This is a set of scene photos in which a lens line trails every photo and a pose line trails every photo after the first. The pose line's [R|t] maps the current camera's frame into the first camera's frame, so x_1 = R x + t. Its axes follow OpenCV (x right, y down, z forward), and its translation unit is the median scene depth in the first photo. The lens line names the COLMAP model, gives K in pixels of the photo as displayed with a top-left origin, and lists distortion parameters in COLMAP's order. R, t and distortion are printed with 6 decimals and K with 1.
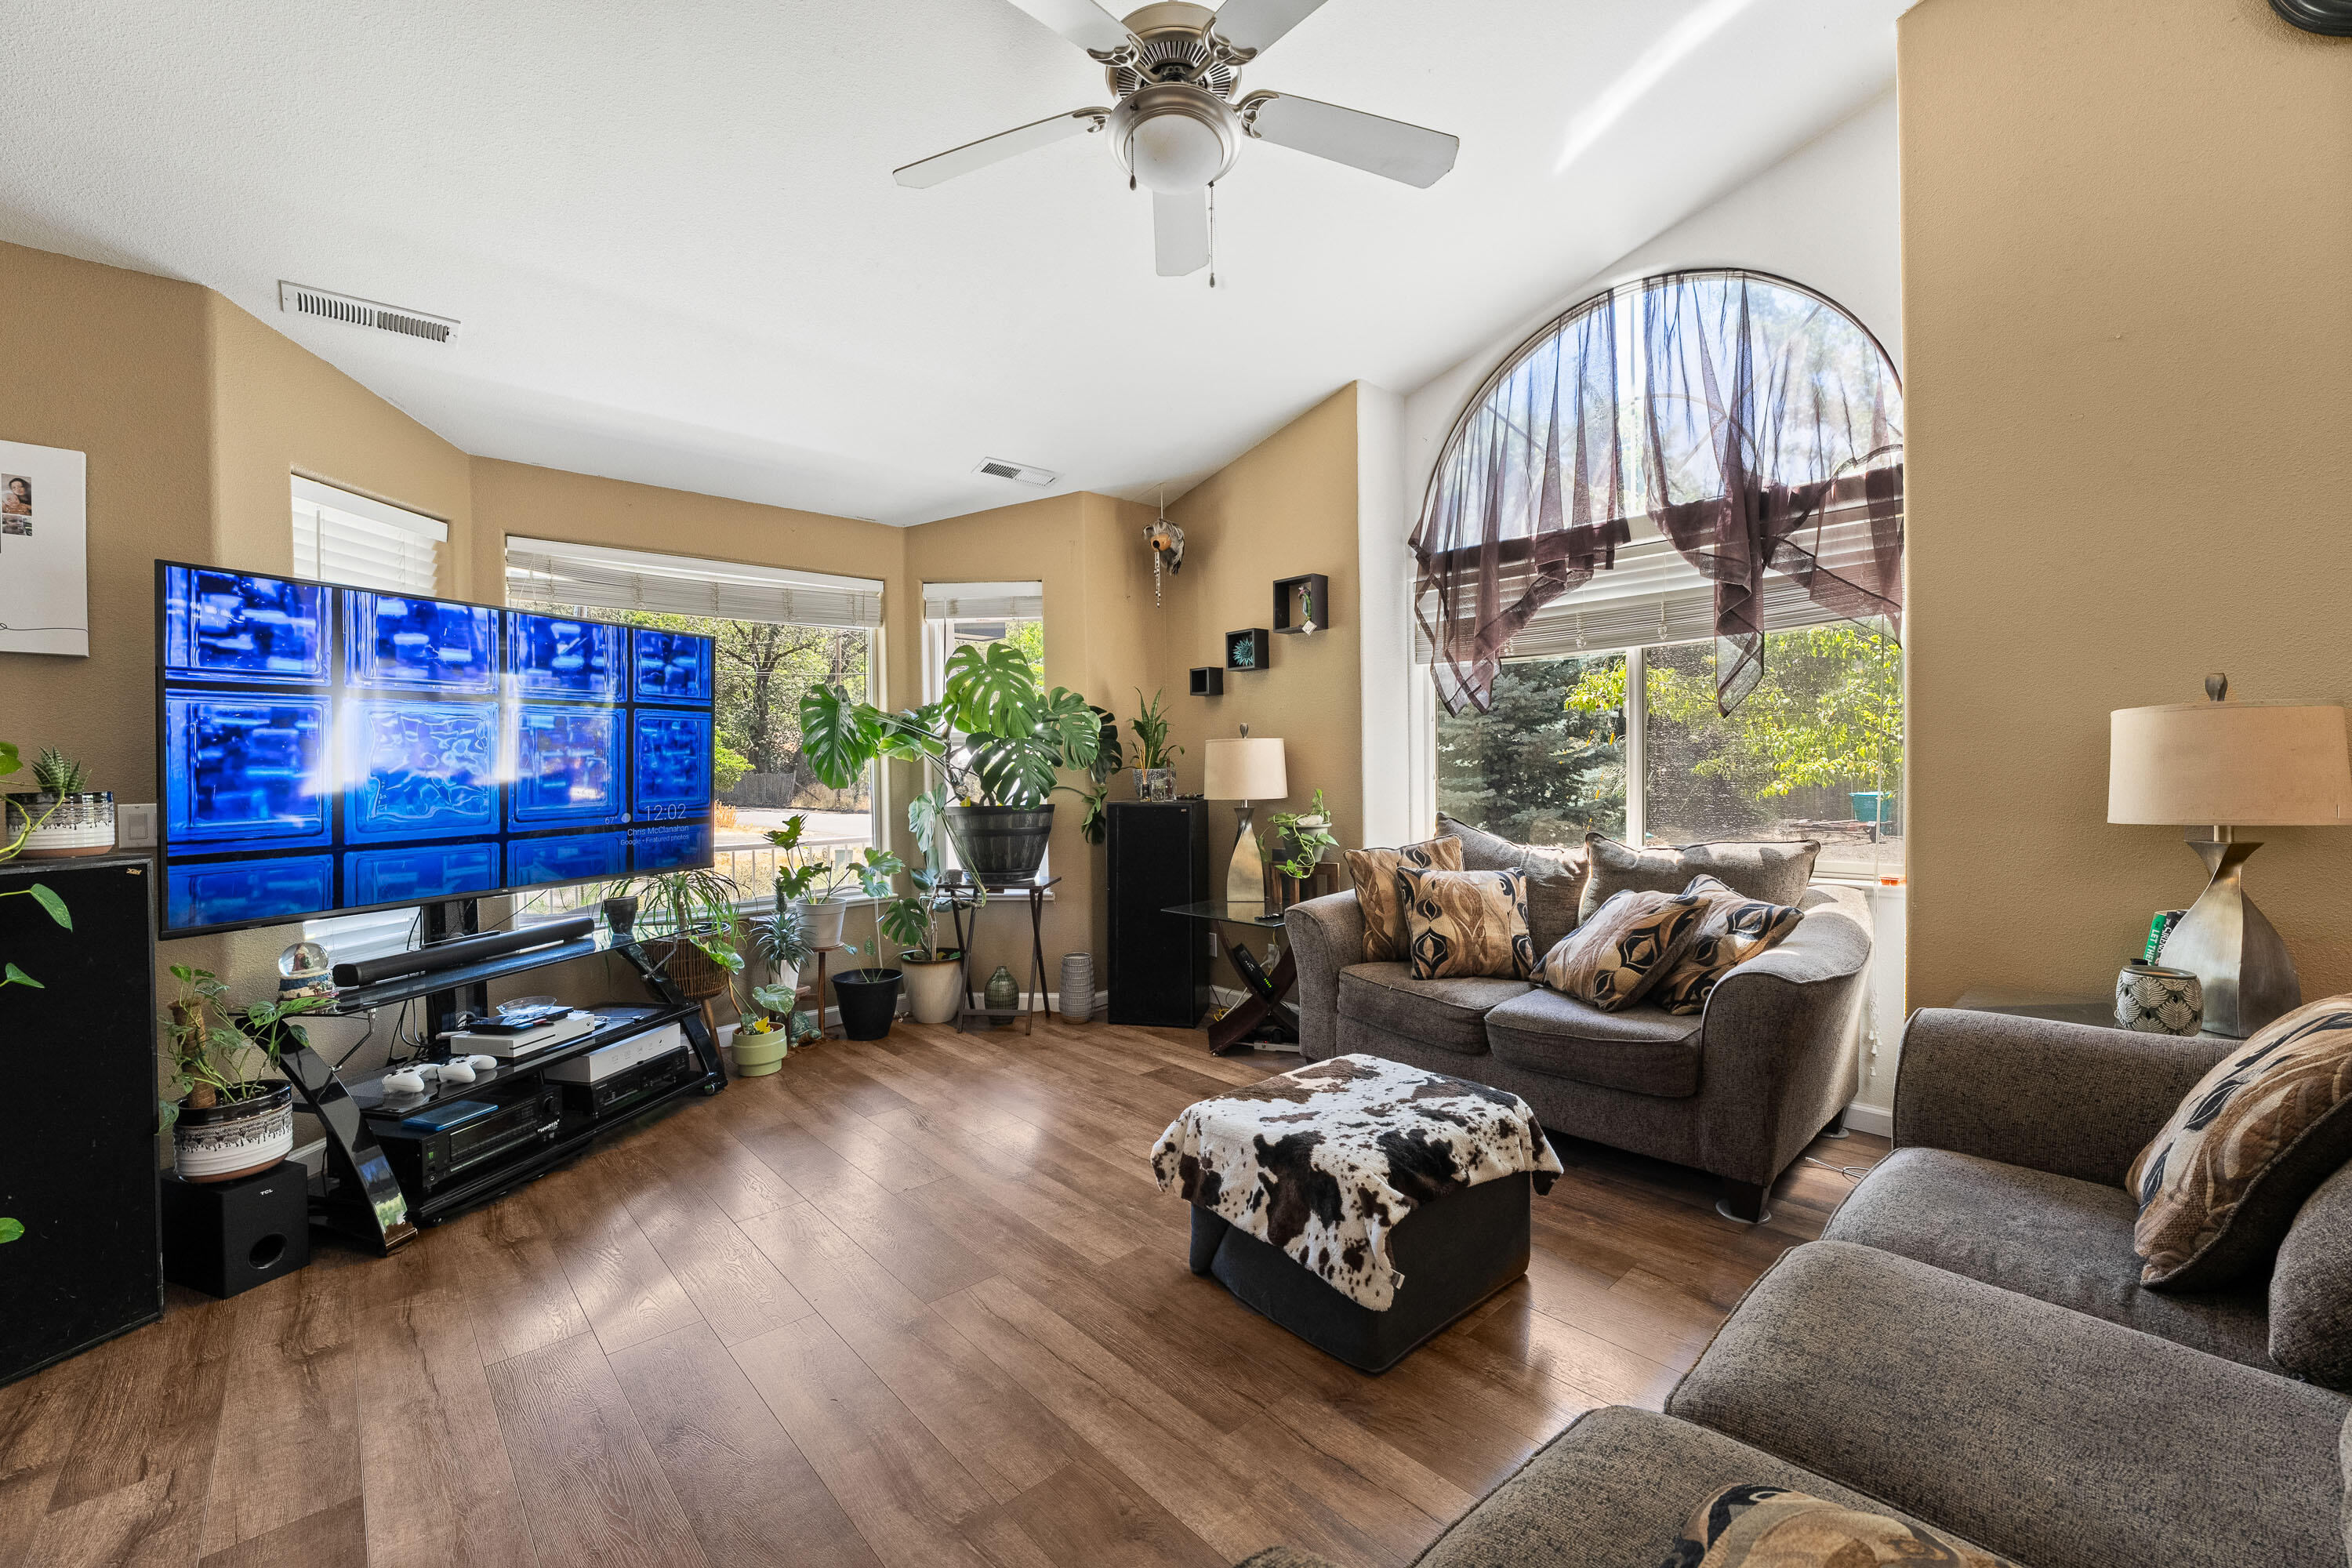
lens RADIAL K [[950.0, 0, 1176.5], [0, 950.0, 780.2], [0, 0, 1]] dist [-0.018589, 0.002889]
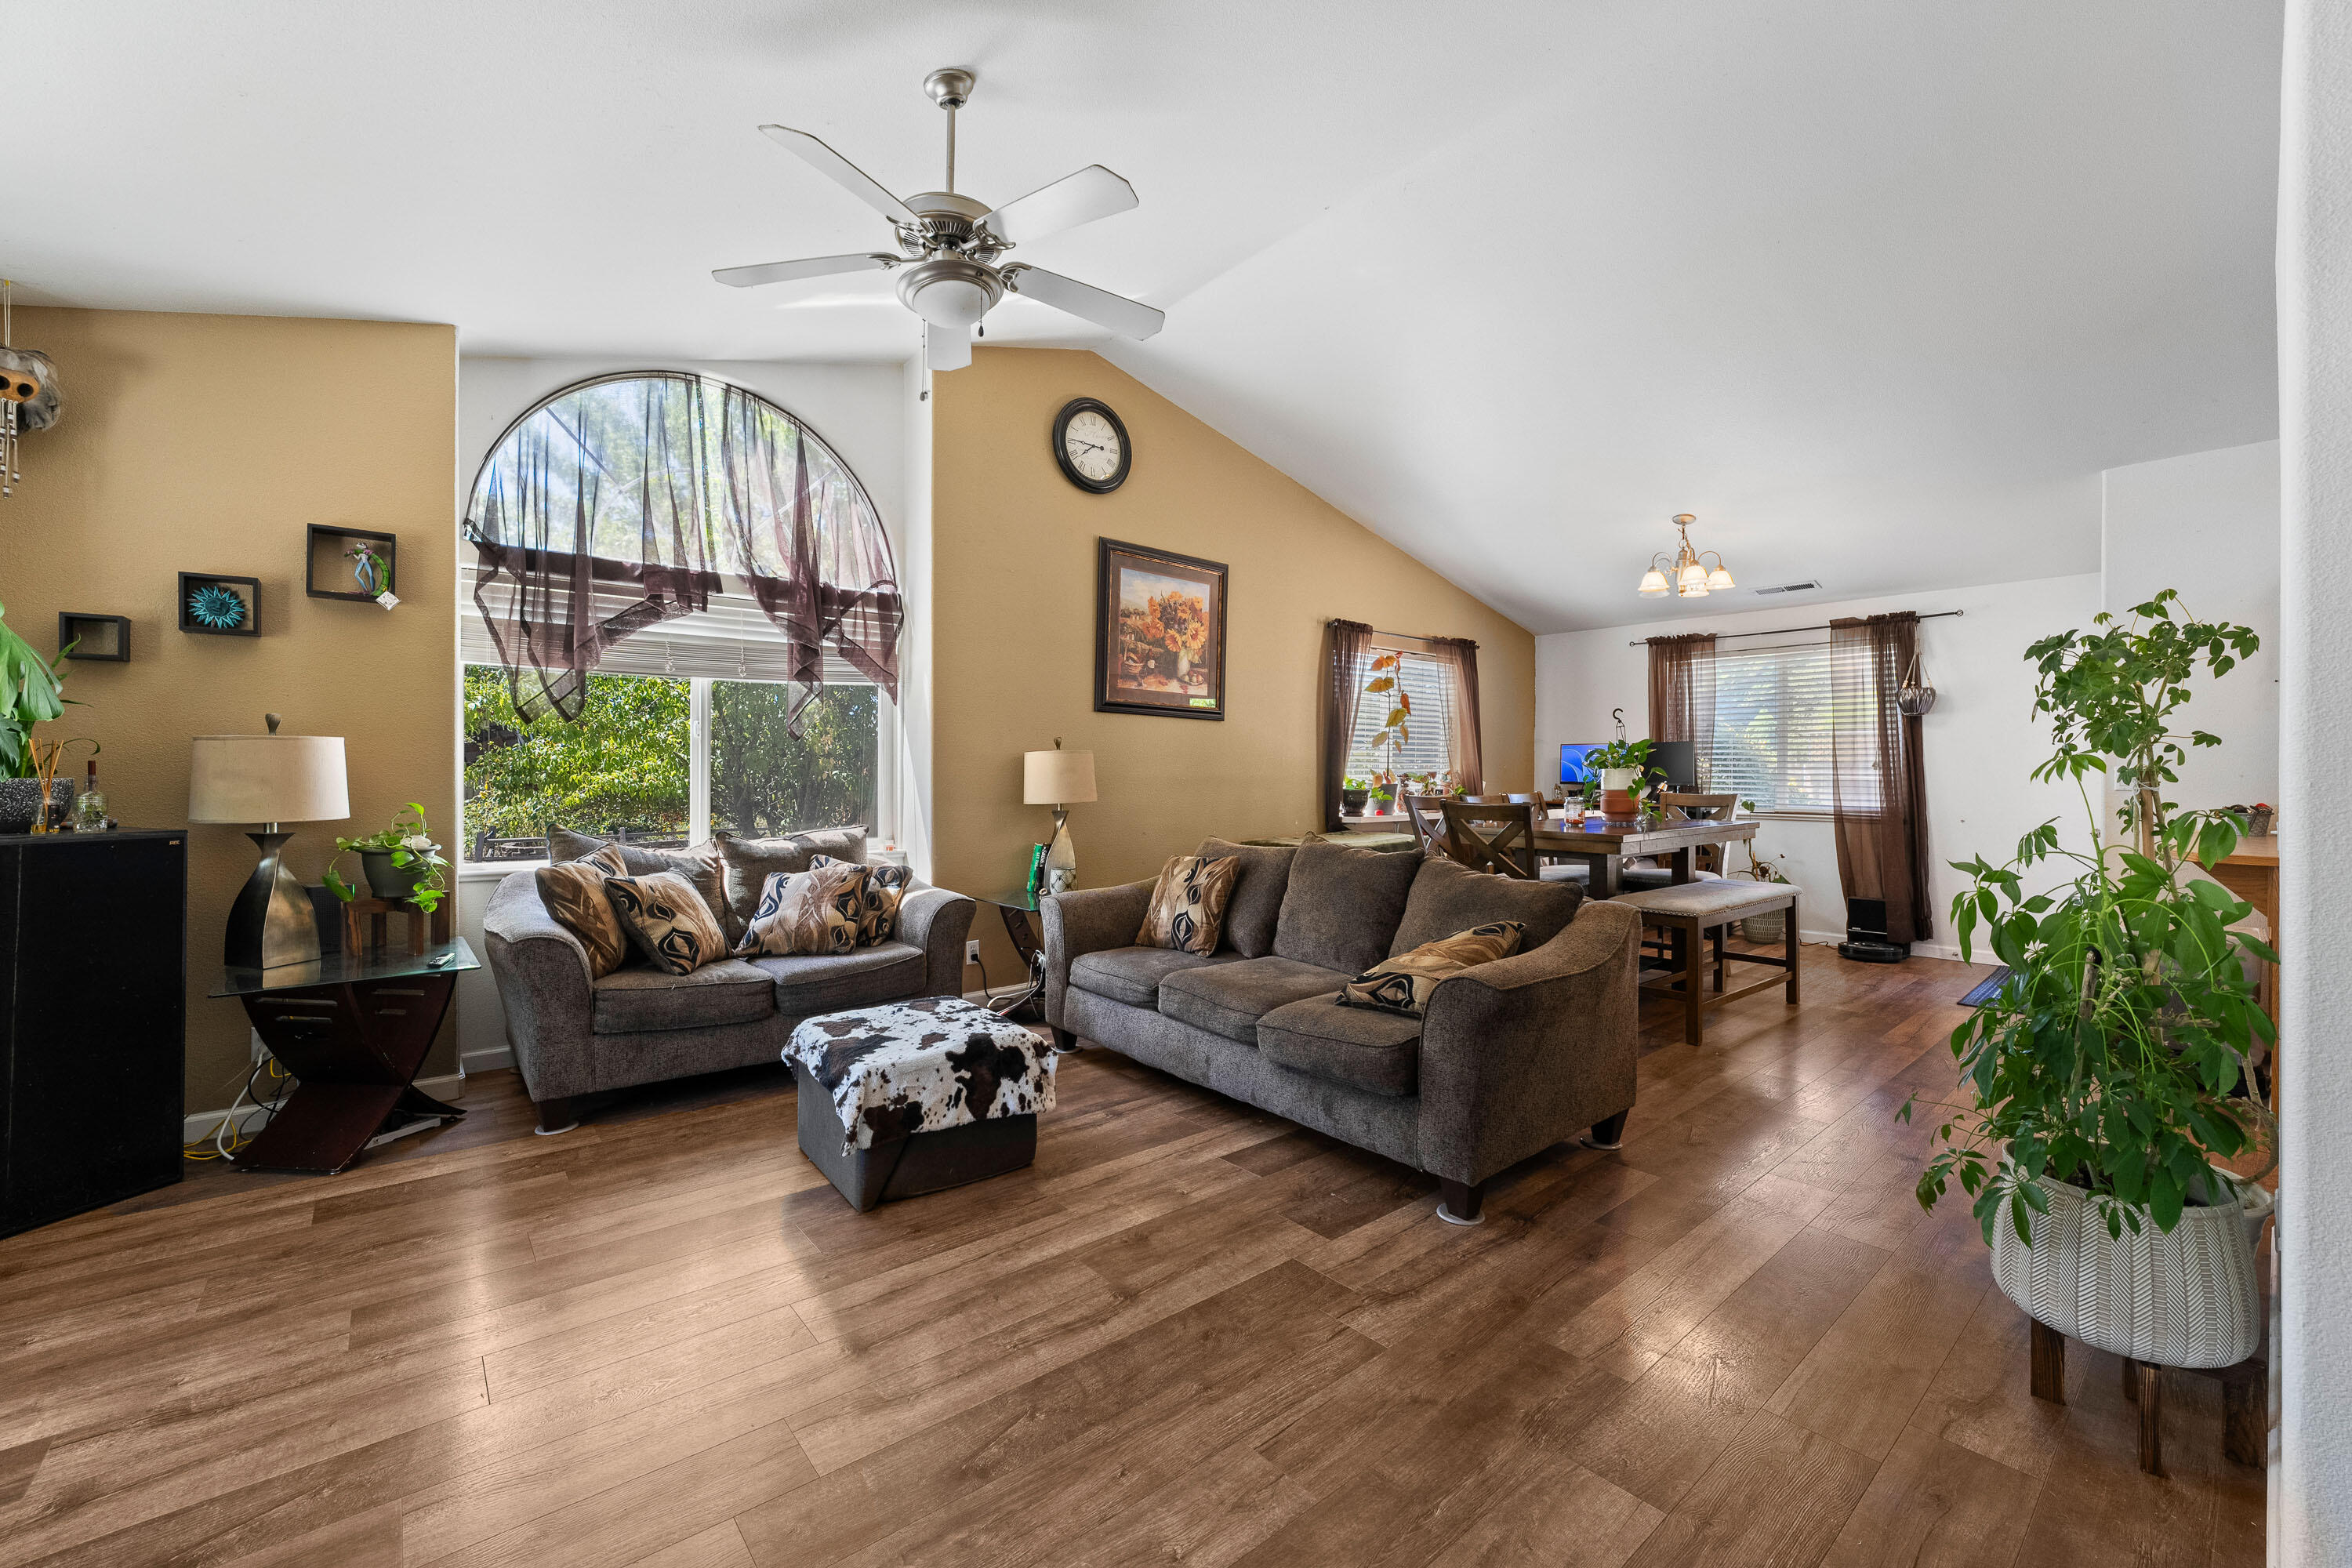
lens RADIAL K [[961.7, 0, 1176.3], [0, 961.7, 762.7], [0, 0, 1]] dist [-0.019532, 0.004191]
pose [[0.045424, 0.017774, 0.998810, -1.028853], [0.012133, 0.999758, -0.018343, -0.003250], [-0.998894, 0.012952, 0.045198, 0.503686]]
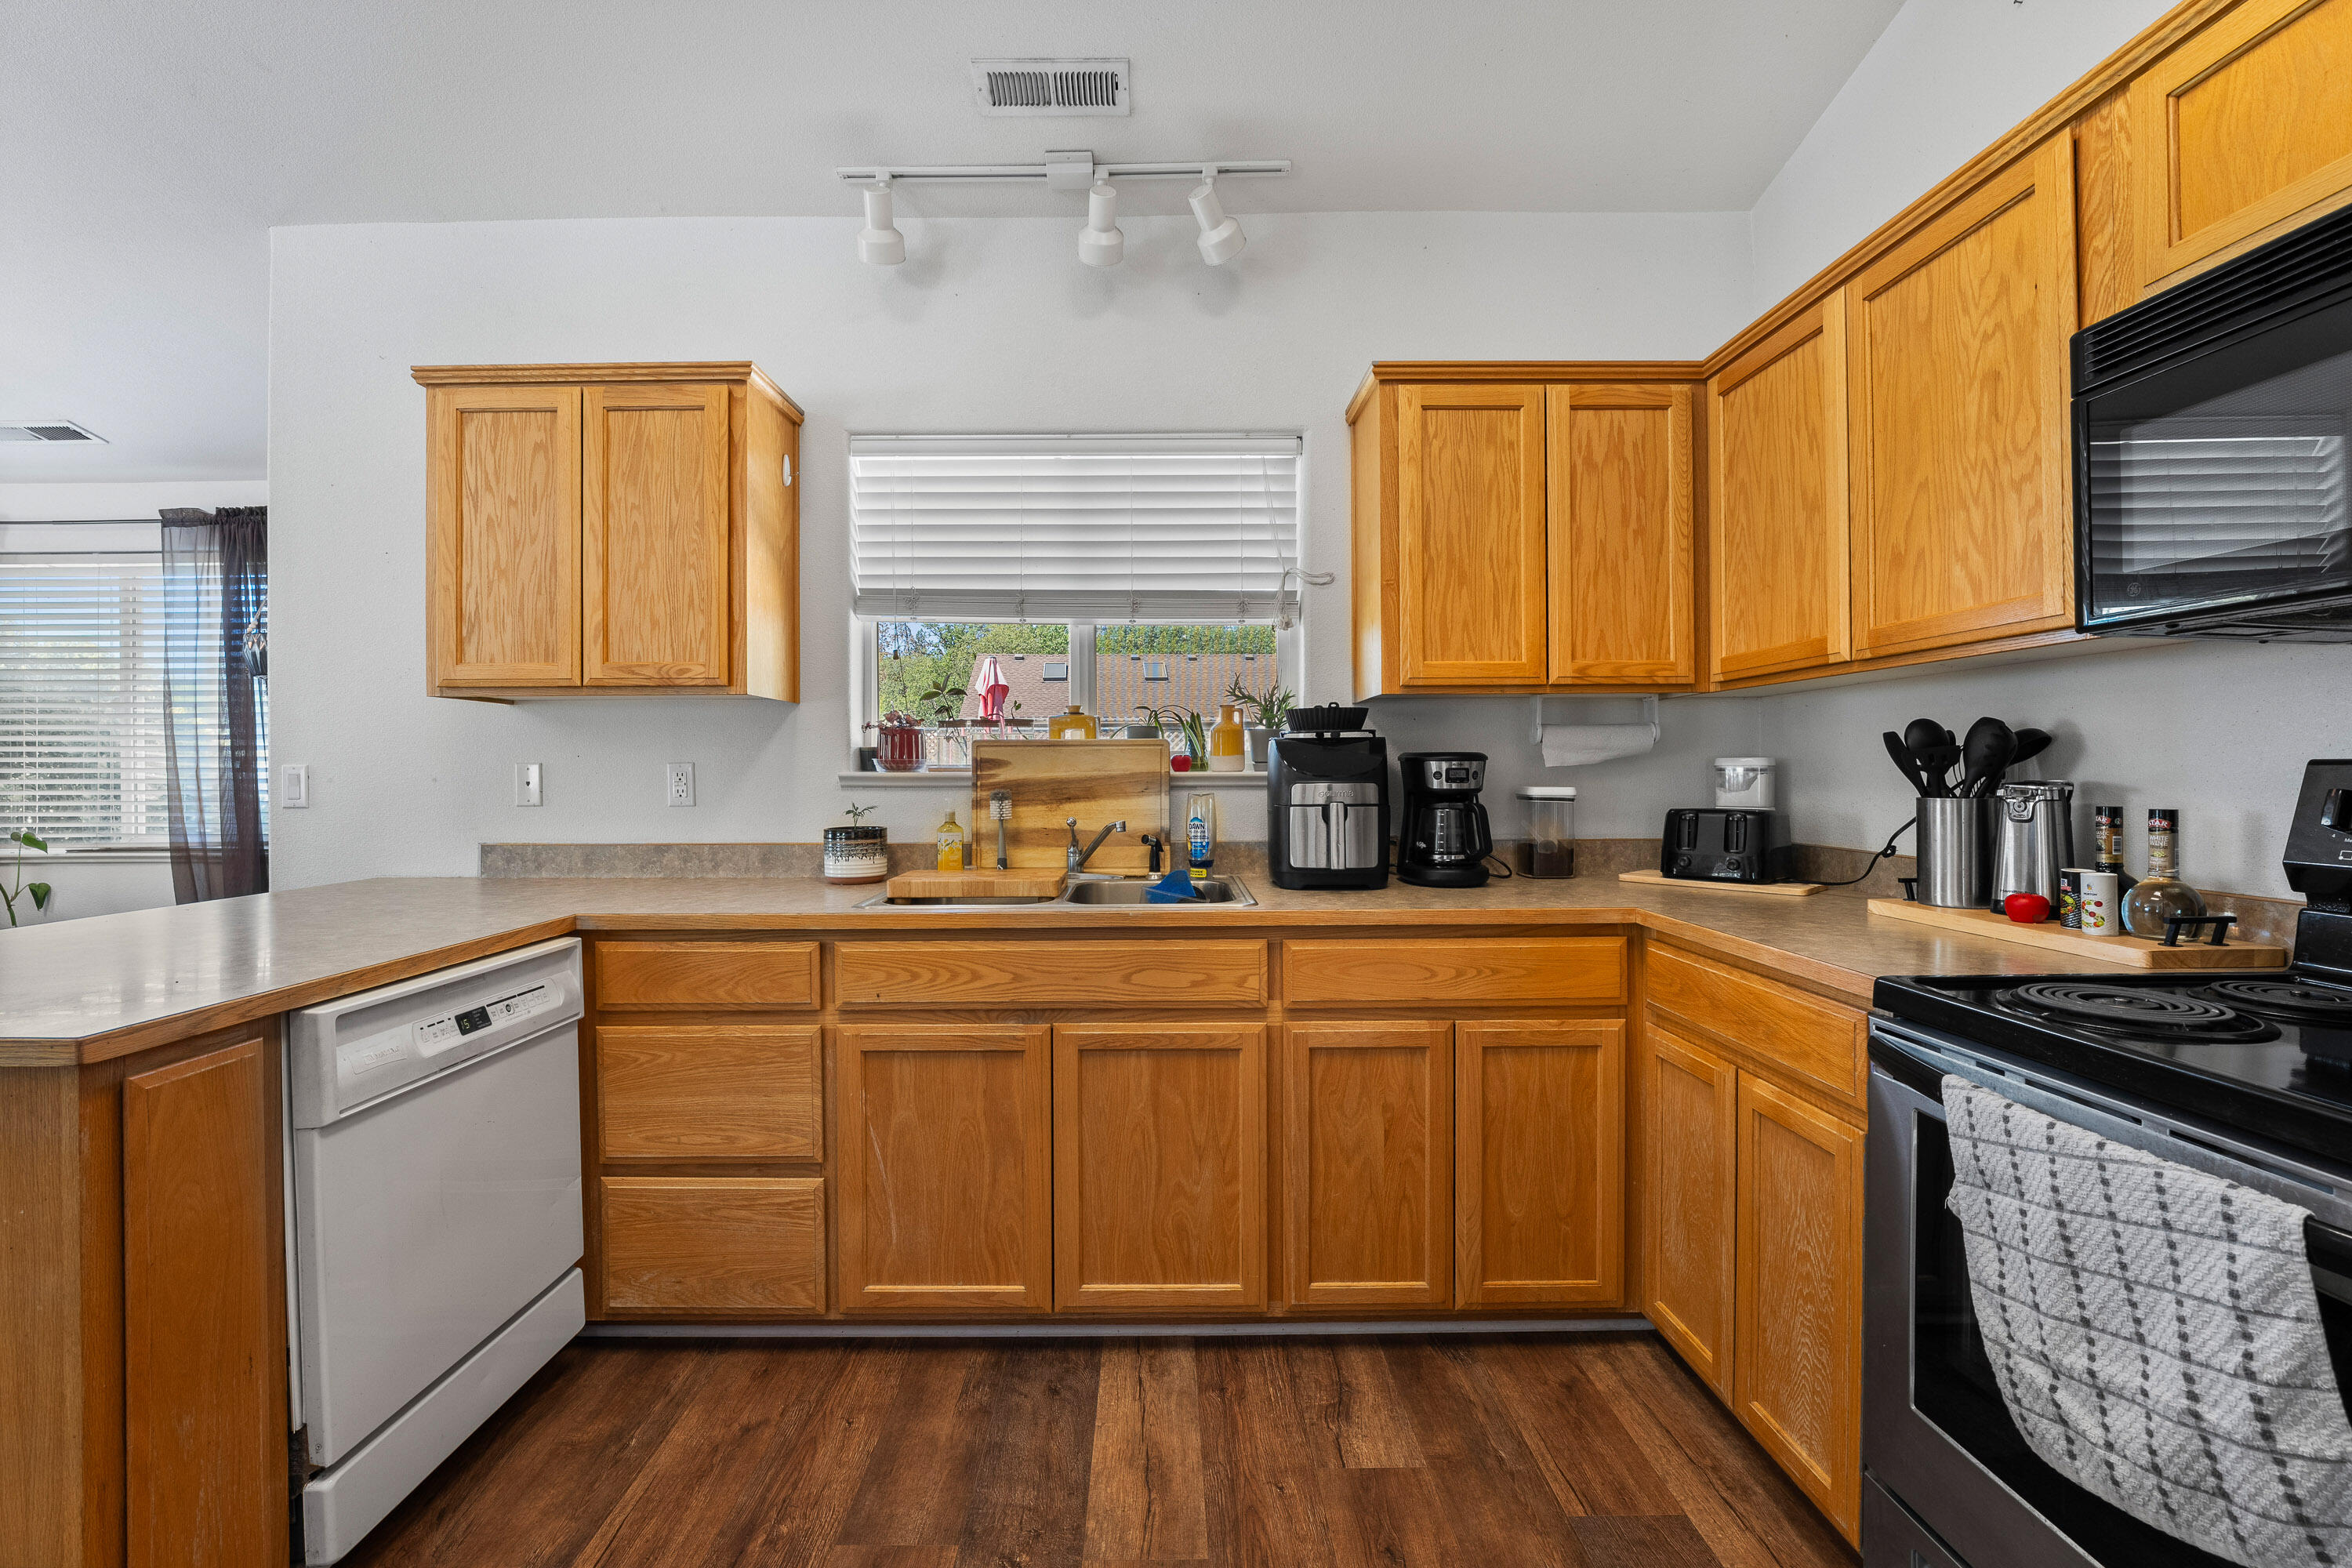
lens RADIAL K [[987.0, 0, 1162.8], [0, 987.0, 773.6], [0, 0, 1]] dist [-0.016657, 0.000120]
pose [[-0.744041, 0.015702, 0.667949, -0.502196], [0.026163, 0.999642, 0.005643, 0.018685], [-0.667621, 0.021674, -0.744186, -1.073762]]
